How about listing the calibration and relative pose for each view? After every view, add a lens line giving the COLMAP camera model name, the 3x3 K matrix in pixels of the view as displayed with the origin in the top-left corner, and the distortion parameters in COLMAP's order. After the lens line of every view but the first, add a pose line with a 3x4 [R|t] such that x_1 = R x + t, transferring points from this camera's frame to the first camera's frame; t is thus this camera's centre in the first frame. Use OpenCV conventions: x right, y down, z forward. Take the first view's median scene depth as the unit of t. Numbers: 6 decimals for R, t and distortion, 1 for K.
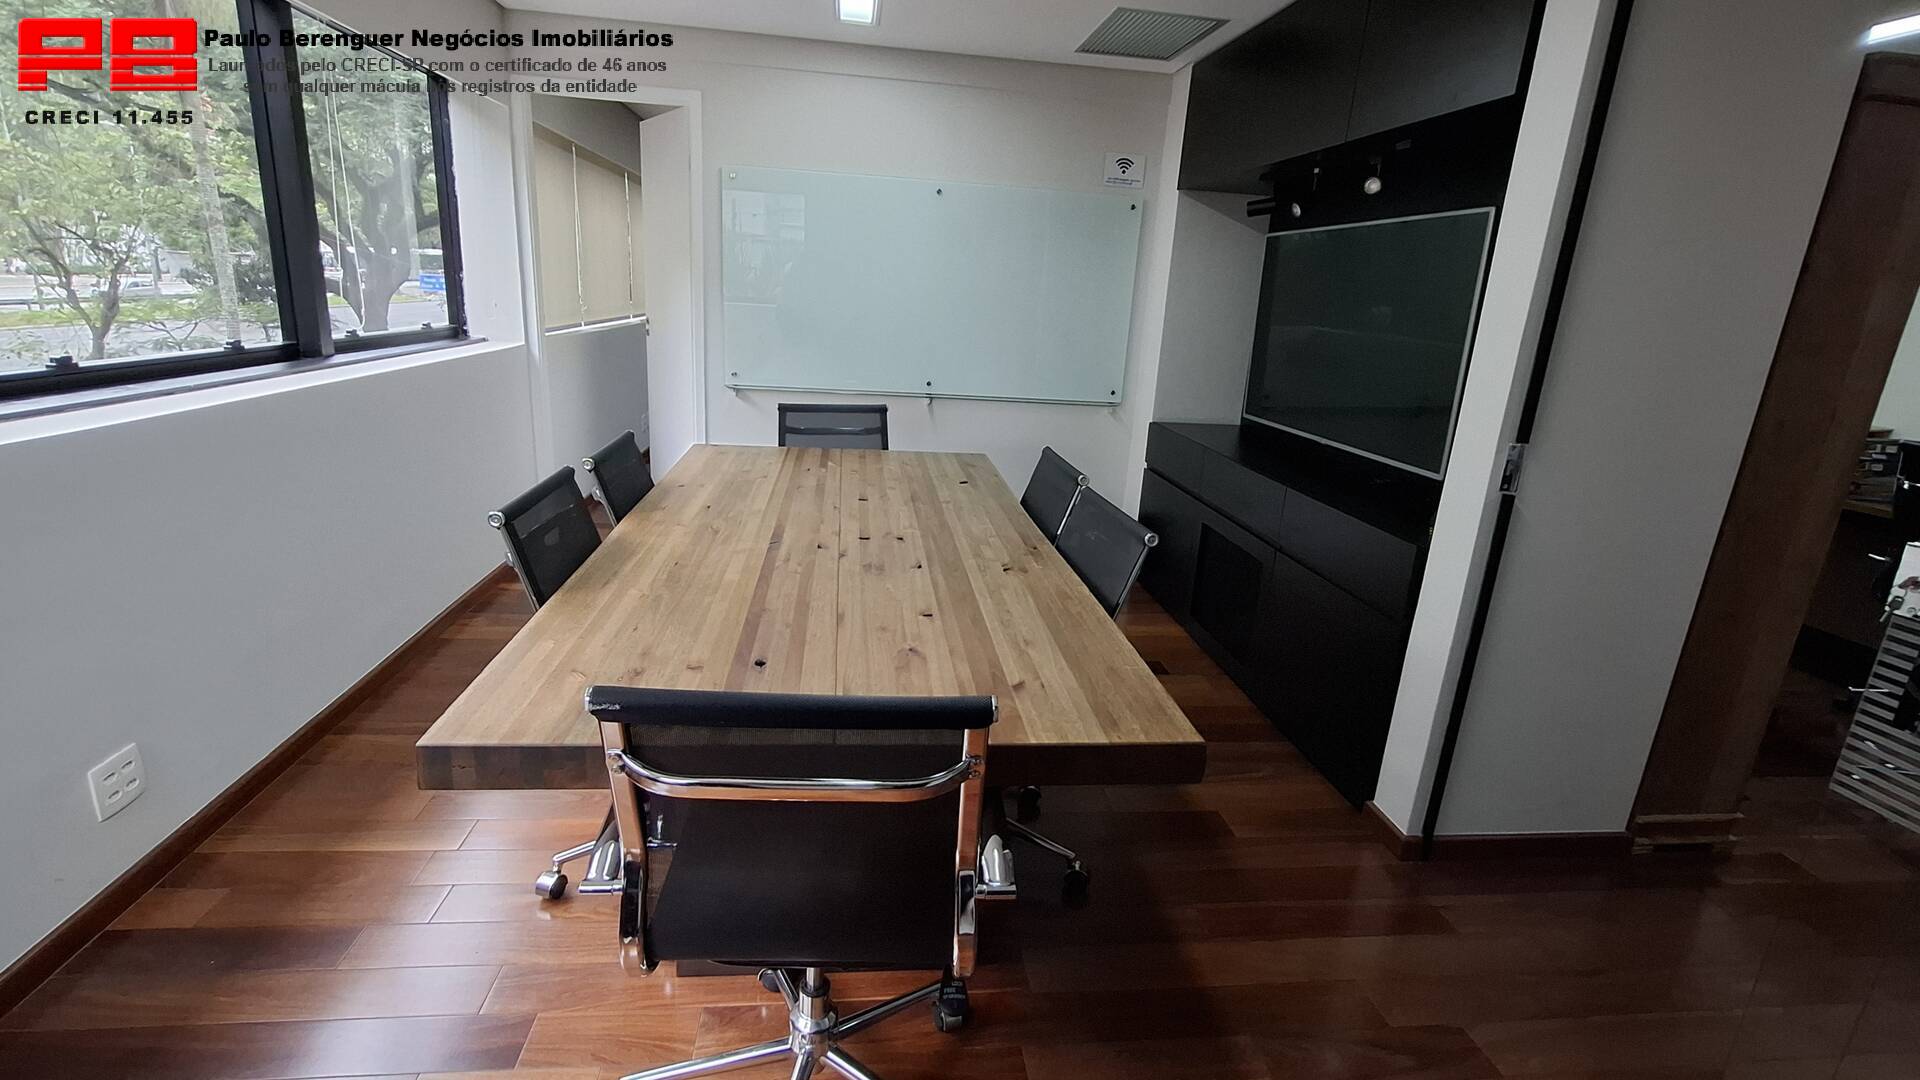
lens RADIAL K [[868.1, 0, 953.7], [0, 868.1, 533.3], [0, 0, 1]] dist [-0.015961, 0.005464]
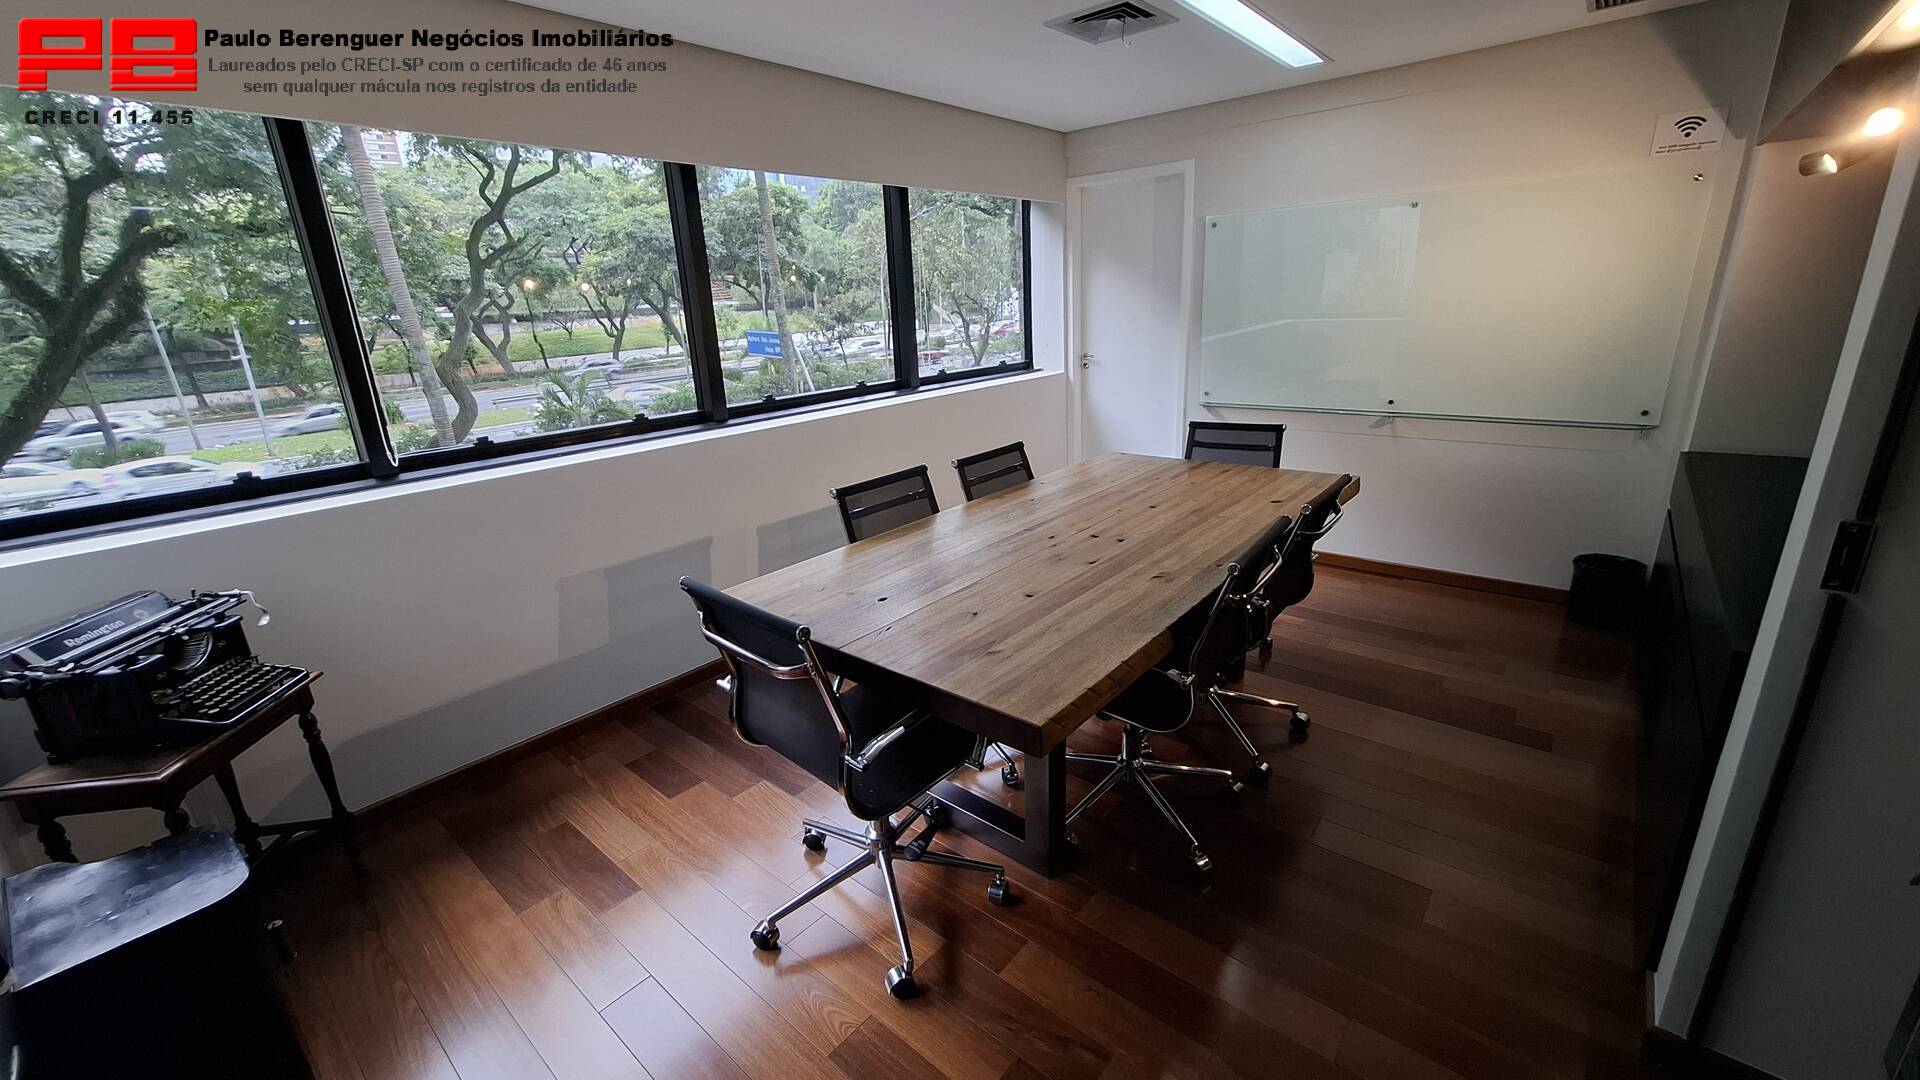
lens RADIAL K [[754.4, 0, 958.3], [0, 754.4, 536.3], [0, 0, 1]] dist [-0.011244, 0.002810]
pose [[0.677352, 0.131068, -0.723889, 0.512530], [-0.113676, 0.990830, 0.073032, -0.047616], [0.726823, 0.032821, 0.686040, 0.097979]]
